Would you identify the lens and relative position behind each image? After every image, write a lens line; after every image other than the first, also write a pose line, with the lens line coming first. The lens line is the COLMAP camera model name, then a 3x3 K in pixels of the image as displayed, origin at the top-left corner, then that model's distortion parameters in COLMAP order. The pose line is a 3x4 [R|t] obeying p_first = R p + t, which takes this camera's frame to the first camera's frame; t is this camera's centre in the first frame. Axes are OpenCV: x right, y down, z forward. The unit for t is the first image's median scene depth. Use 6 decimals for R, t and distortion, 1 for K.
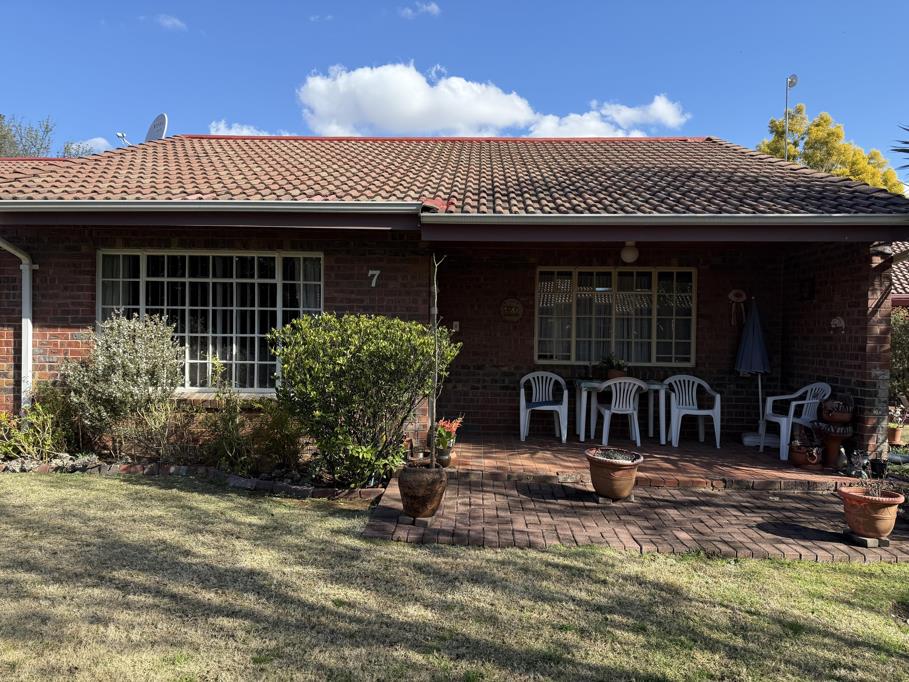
lens RADIAL K [[639.6, 0, 454.5], [0, 639.6, 341.0], [0, 0, 1]] dist [0.051186, -0.060684]
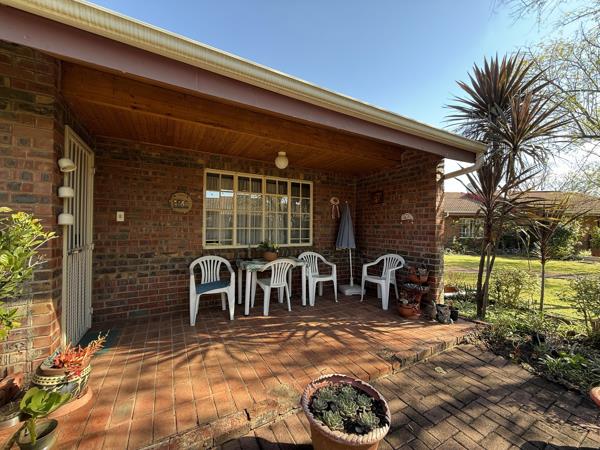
lens RADIAL K [[239.4, 0, 299.0], [0, 239.4, 224.9], [0, 0, 1]] dist [0.002747, -0.000148]
pose [[0.858995, -0.000518, 0.511983, 0.057212], [0.007849, 0.999895, -0.012156, -0.003277], [-0.511923, 0.014460, 0.858910, 0.592755]]
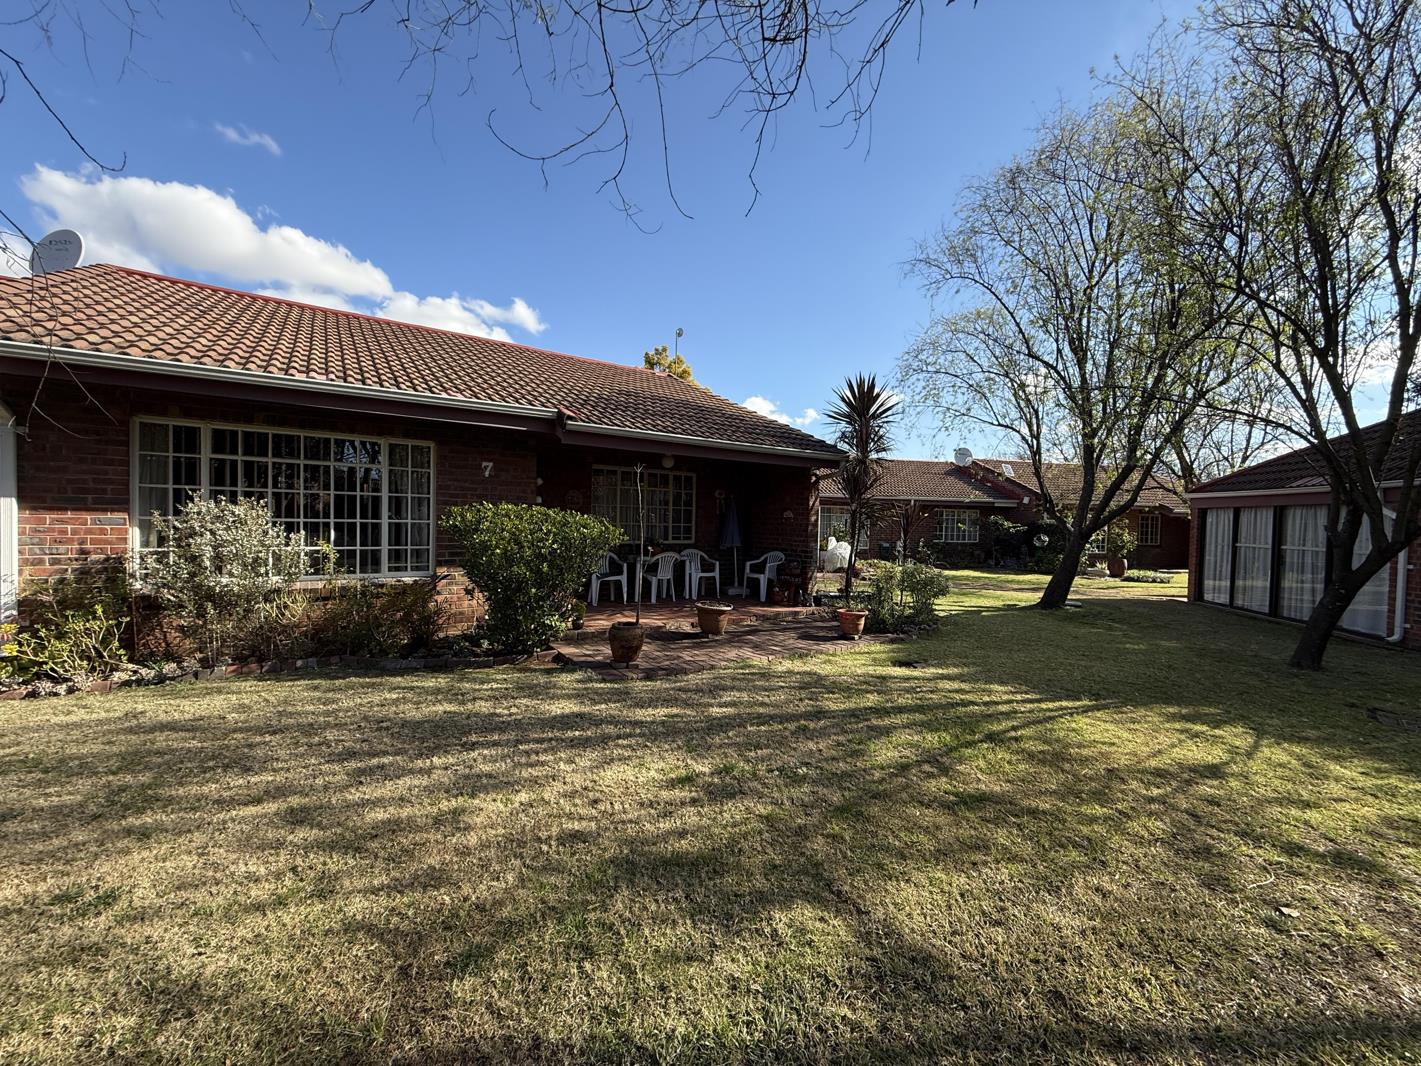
lens RADIAL K [[567.0, 0, 708.2], [0, 567.0, 532.7], [0, 0, 1]] dist [0.002747, -0.000148]
pose [[0.799322, -0.009417, 0.600829, -0.402649], [-0.005751, 0.999712, 0.023319, -0.013679], [-0.600875, -0.022095, 0.799038, -0.019671]]
